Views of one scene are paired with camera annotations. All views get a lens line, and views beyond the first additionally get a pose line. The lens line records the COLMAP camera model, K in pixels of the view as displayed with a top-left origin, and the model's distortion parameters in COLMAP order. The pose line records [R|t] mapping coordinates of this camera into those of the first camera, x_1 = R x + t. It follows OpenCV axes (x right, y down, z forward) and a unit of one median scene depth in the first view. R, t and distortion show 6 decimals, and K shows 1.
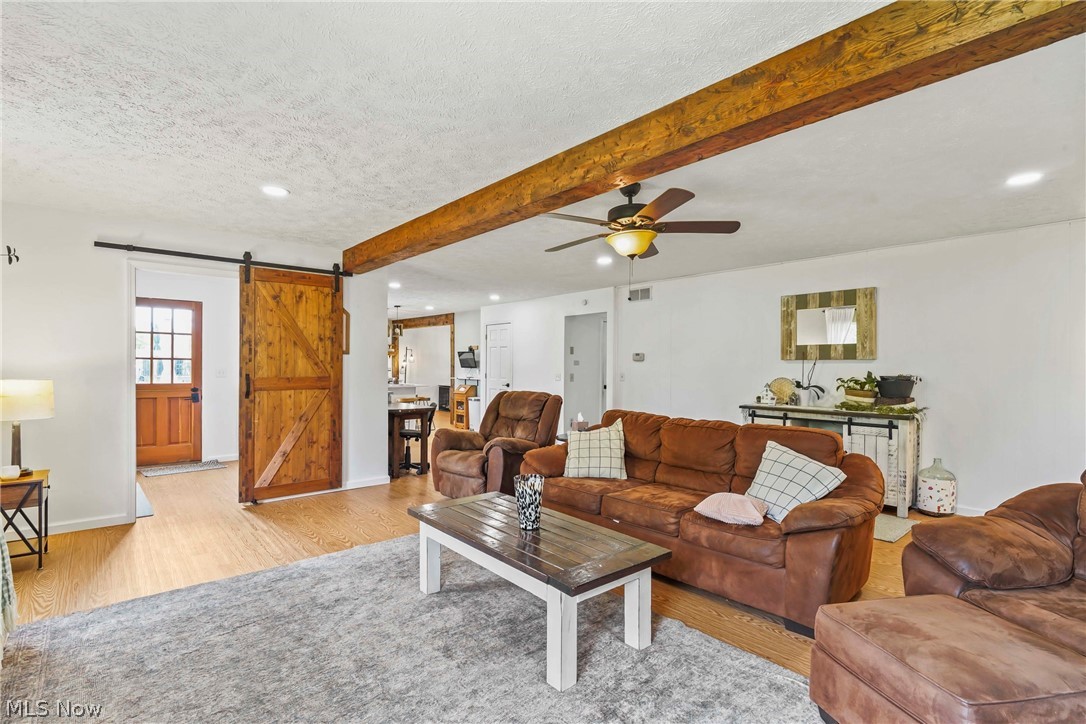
lens RADIAL K [[513.6, 0, 543.0], [0, 513.6, 362.0], [0, 0, 1]] dist [-0.004251, -0.001205]
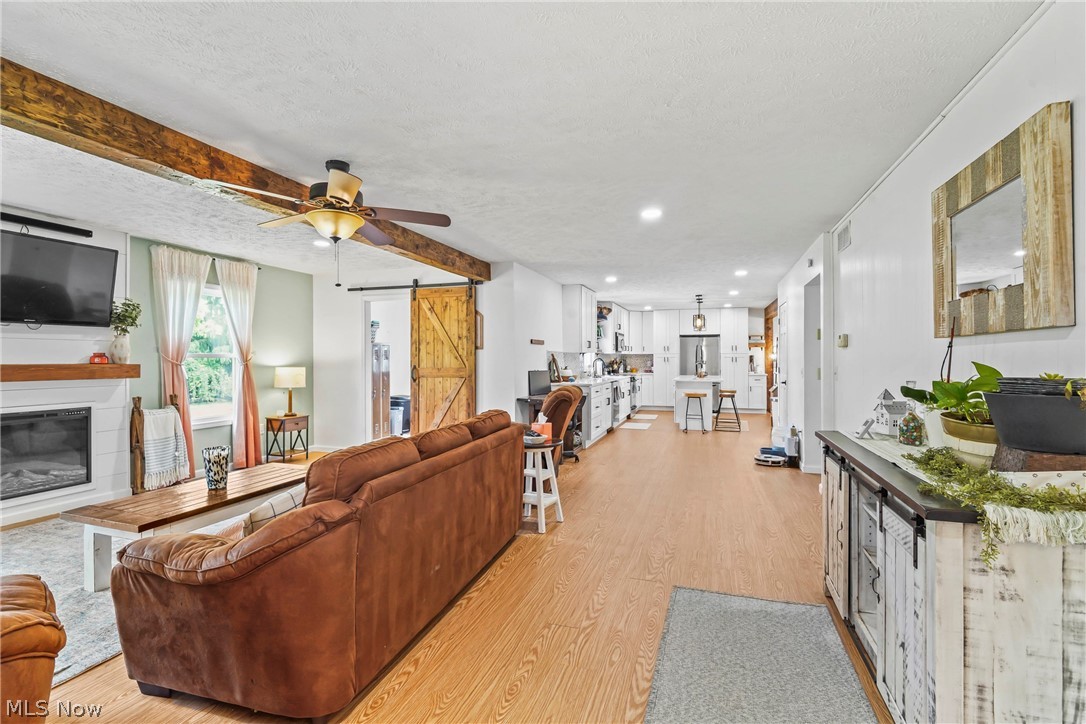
lens RADIAL K [[507.5, 0, 541.6], [0, 507.5, 357.7], [0, 0, 1]] dist [-0.003375, -0.000724]
pose [[0.502589, -0.009276, -0.864476, 0.732937], [0.013009, 0.999910, -0.003166, 0.010560], [0.864428, -0.009654, 0.502664, 0.543081]]
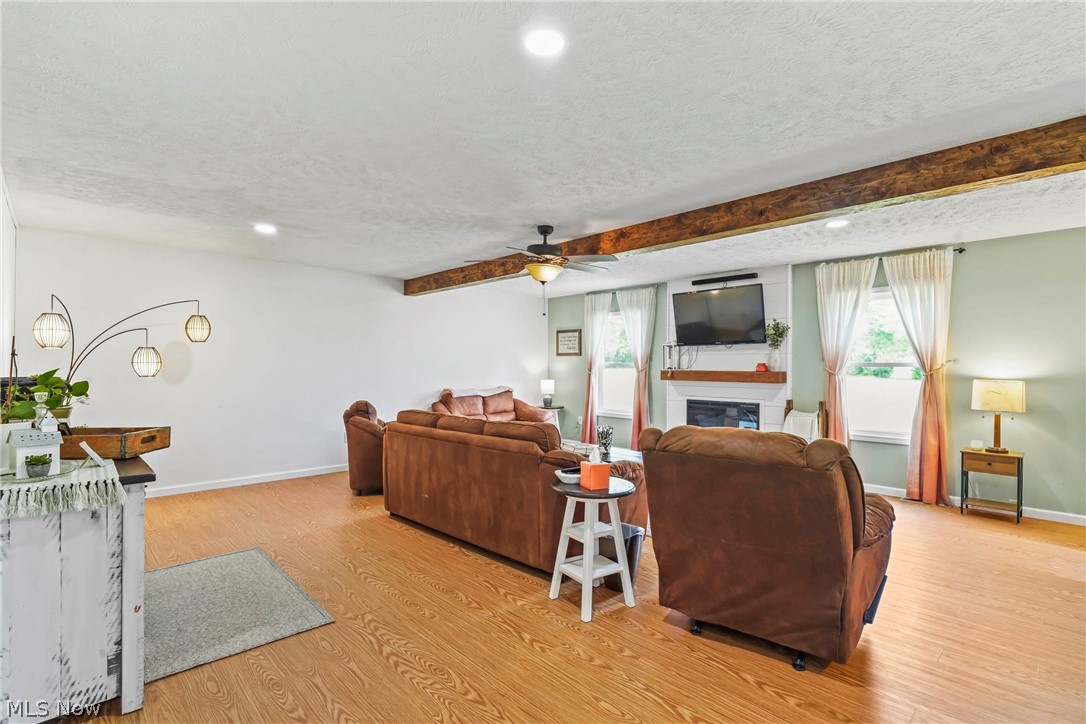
lens RADIAL K [[506.4, 0, 544.1], [0, 506.4, 365.9], [0, 0, 1]] dist [0.000370, -0.000315]
pose [[-0.998850, -0.010477, -0.046790, 0.145568], [-0.009973, 0.999890, -0.010983, 0.013623], [0.046900, -0.010504, -0.998844, 1.449915]]
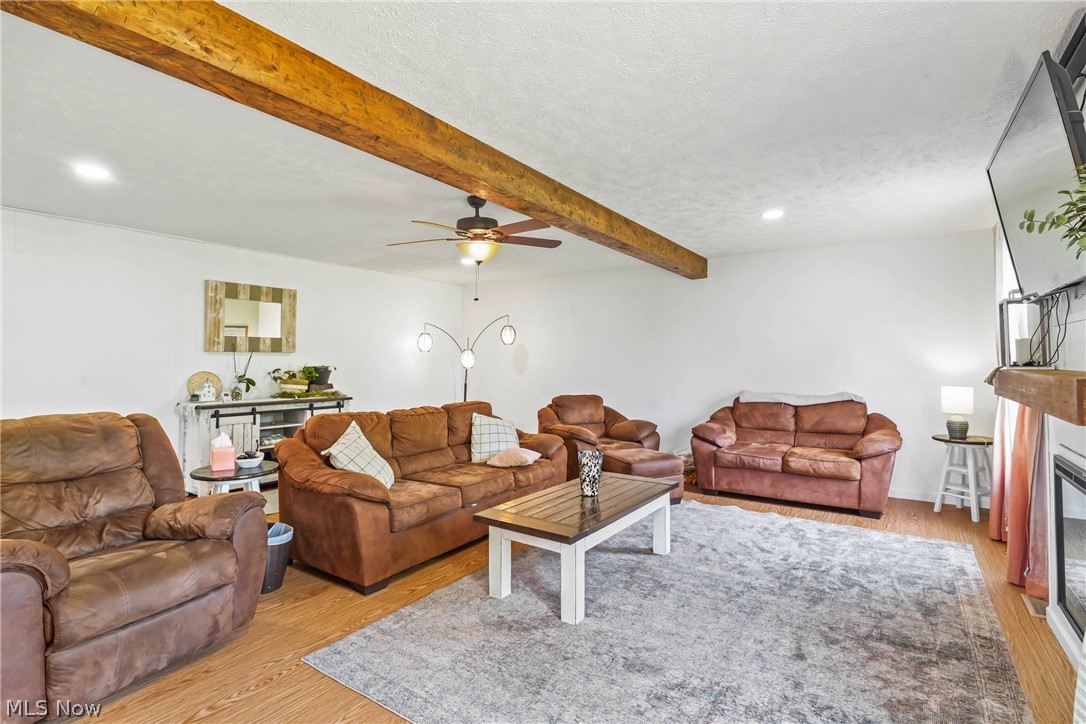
lens RADIAL K [[520.2, 0, 546.2], [0, 520.2, 344.8], [0, 0, 1]] dist [-0.002390, -0.001169]
pose [[-0.251593, 0.023139, 0.967557, -0.607713], [-0.011405, 0.999574, -0.026870, 0.002039], [-0.967766, -0.017796, -0.251221, 0.721795]]
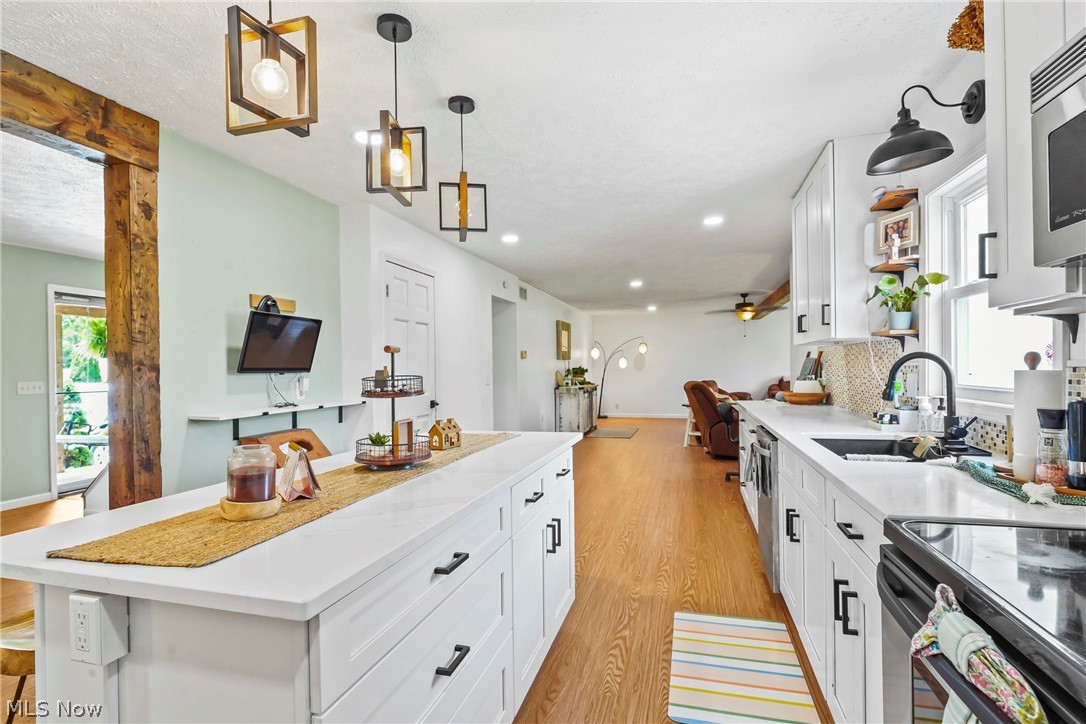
lens RADIAL K [[524.3, 0, 545.3], [0, 524.3, 366.2], [0, 0, 1]] dist [-0.000575, -0.000267]
pose [[-0.547631, -0.000362, 0.836720, -0.988000], [0.001210, 0.999999, 0.001224, 0.018198], [-0.836719, 0.001683, -0.547630, 2.143038]]
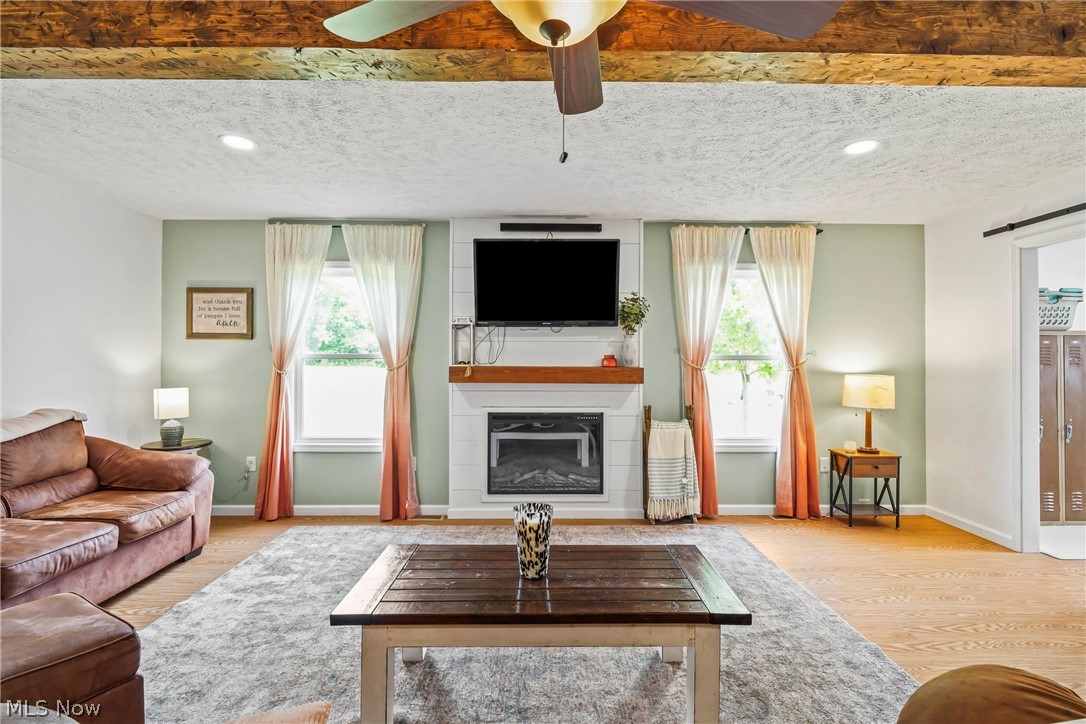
lens RADIAL K [[505.7, 0, 543.8], [0, 505.7, 358.1], [0, 0, 1]] dist [-0.001481, -0.001142]
pose [[-0.651518, -0.013175, -0.758519, 0.272065], [0.000399, 0.999843, -0.017709, 0.008704], [0.758633, -0.011840, -0.651410, 0.765185]]
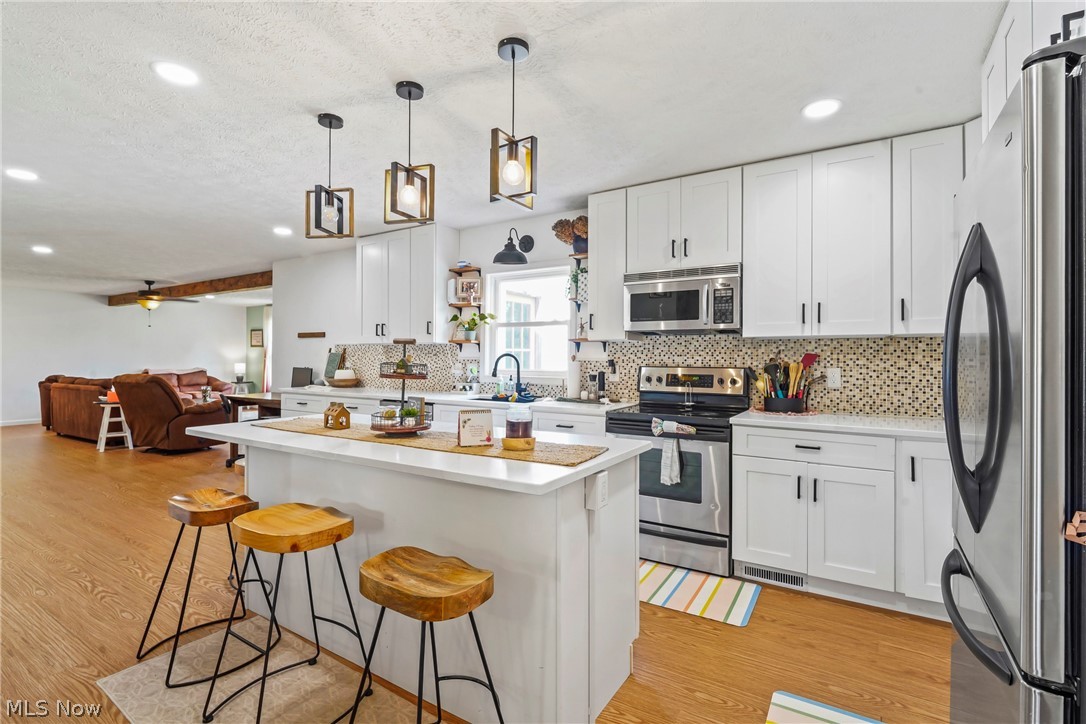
lens RADIAL K [[505.7, 0, 543.8], [0, 505.7, 358.1], [0, 0, 1]] dist [-0.001481, -0.001142]
pose [[-0.958481, -0.010605, -0.284959, -0.624638], [-0.008654, 0.999930, -0.008107, 0.022087], [0.285025, -0.005305, -0.958505, 2.490169]]
